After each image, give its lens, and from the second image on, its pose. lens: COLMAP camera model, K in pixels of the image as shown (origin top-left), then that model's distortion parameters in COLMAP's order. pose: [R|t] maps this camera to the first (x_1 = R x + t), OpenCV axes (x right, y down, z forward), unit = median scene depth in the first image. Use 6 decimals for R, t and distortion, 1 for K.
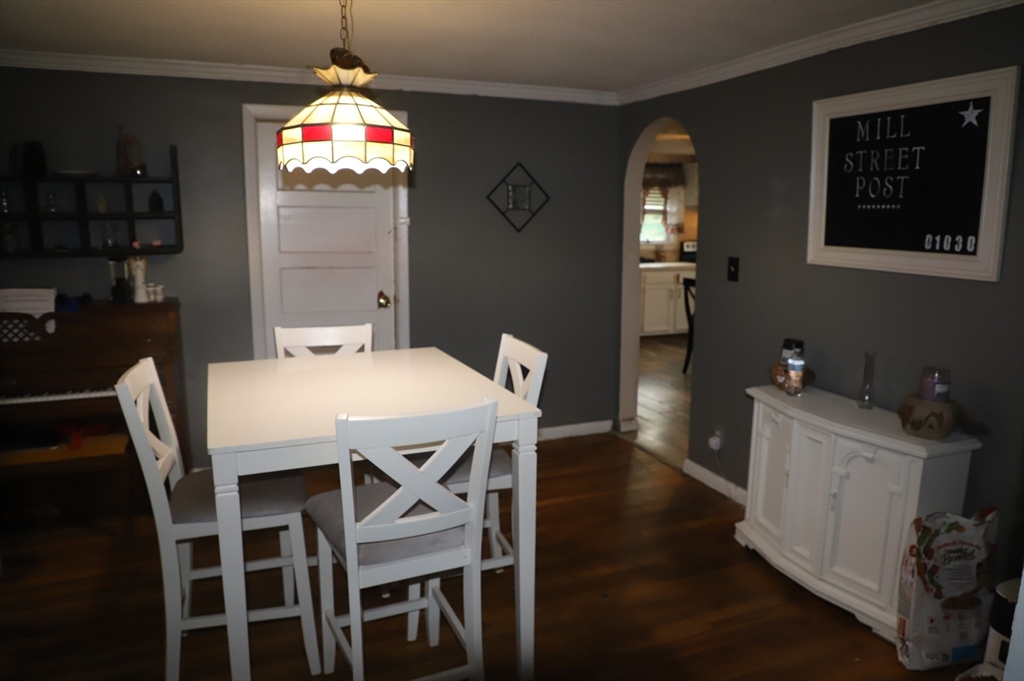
lens RADIAL K [[699.7, 0, 512.0], [0, 699.7, 340.5], [0, 0, 1]] dist [-0.052242, 0.002217]
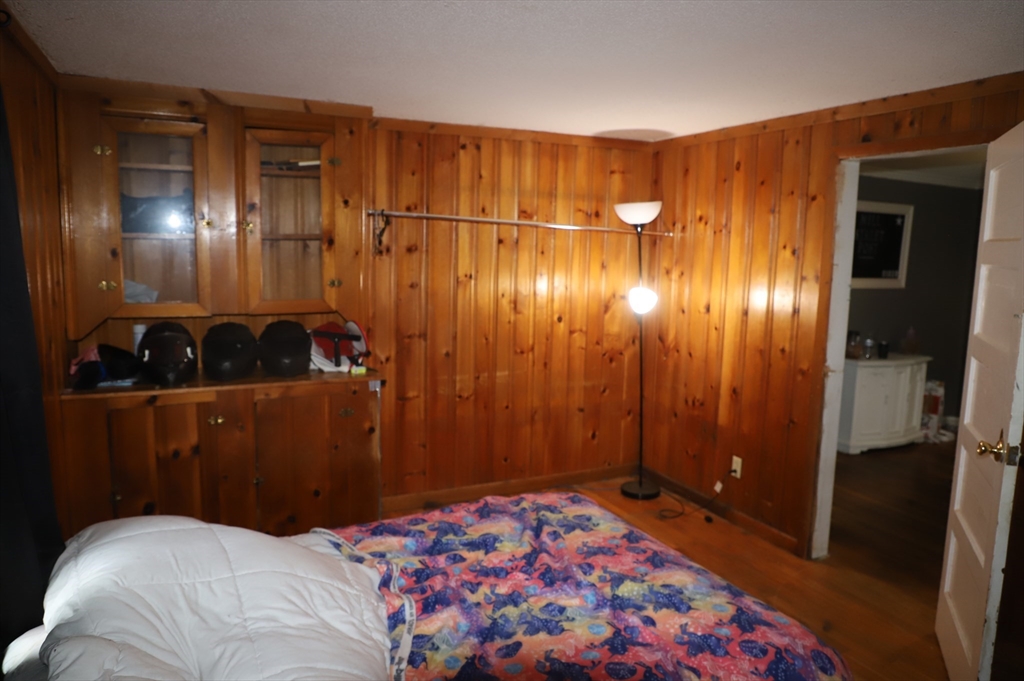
lens RADIAL K [[699.7, 0, 512.0], [0, 699.7, 340.5], [0, 0, 1]] dist [-0.052242, 0.002217]
pose [[-0.060563, -0.141706, 0.988054, -1.682276], [0.158500, 0.975947, 0.149685, -0.491767], [-0.985500, 0.165672, -0.036646, 2.471865]]
